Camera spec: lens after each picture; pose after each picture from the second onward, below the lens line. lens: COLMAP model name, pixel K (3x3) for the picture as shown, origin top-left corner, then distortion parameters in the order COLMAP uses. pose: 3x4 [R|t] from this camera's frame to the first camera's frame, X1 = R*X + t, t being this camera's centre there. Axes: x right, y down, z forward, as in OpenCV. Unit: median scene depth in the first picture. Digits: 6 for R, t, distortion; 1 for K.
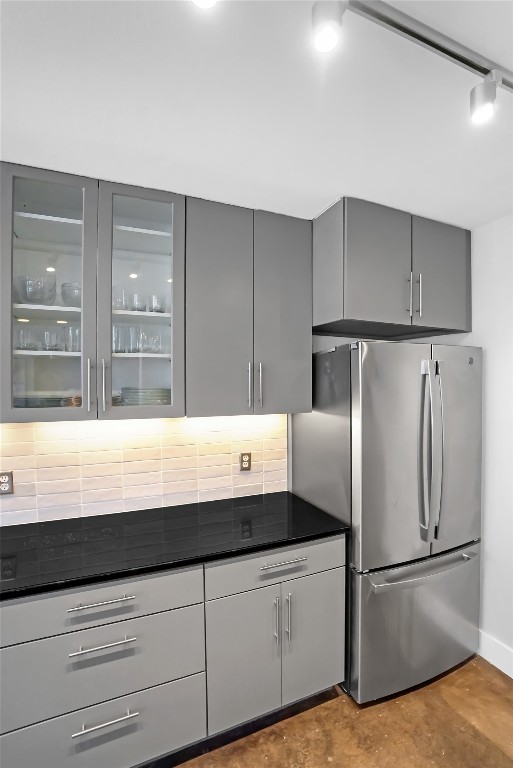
lens RADIAL K [[355.1, 0, 255.2], [0, 355.1, 383.4], [0, 0, 1]] dist [-0.072232, 0.033345]
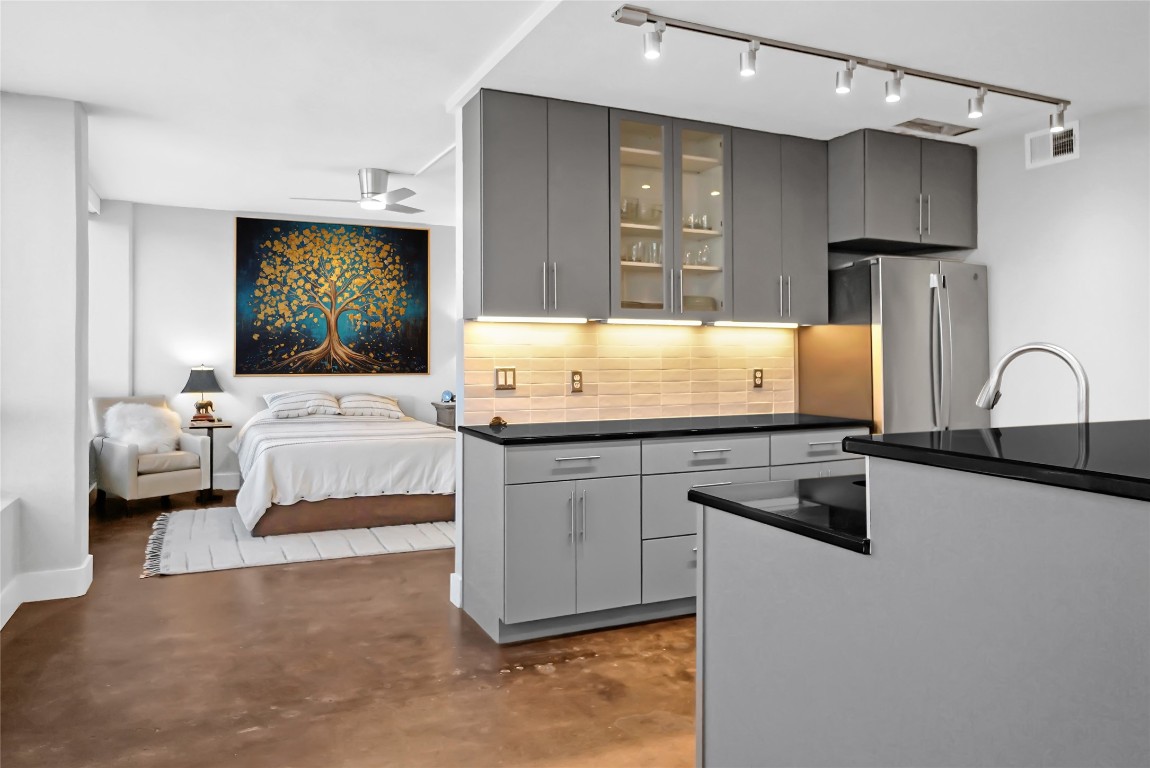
lens RADIAL K [[805.2, 0, 601.6], [0, 805.2, 349.5], [0, 0, 1]] dist [-0.000165, 0.002305]
pose [[0.994919, -0.003953, 0.100597, -0.796265], [0.005443, 0.999880, -0.014535, 0.197331], [-0.100527, 0.015008, 0.994821, -1.388449]]
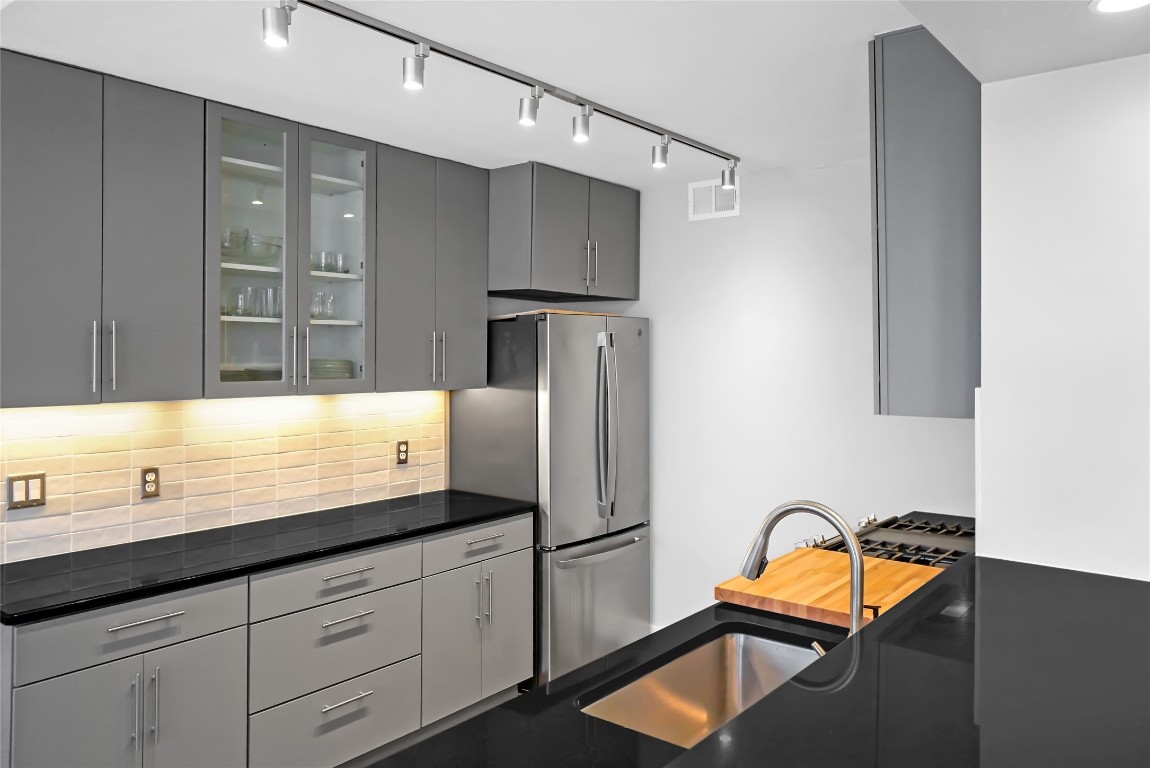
lens RADIAL K [[834.8, 0, 576.8], [0, 834.8, 351.7], [0, 0, 1]] dist [-0.002540, 0.010093]
pose [[0.862815, 0.005389, 0.505492, -0.745658], [-0.000122, 0.999945, -0.010453, 0.013423], [-0.505520, 0.008957, 0.862768, -0.971837]]
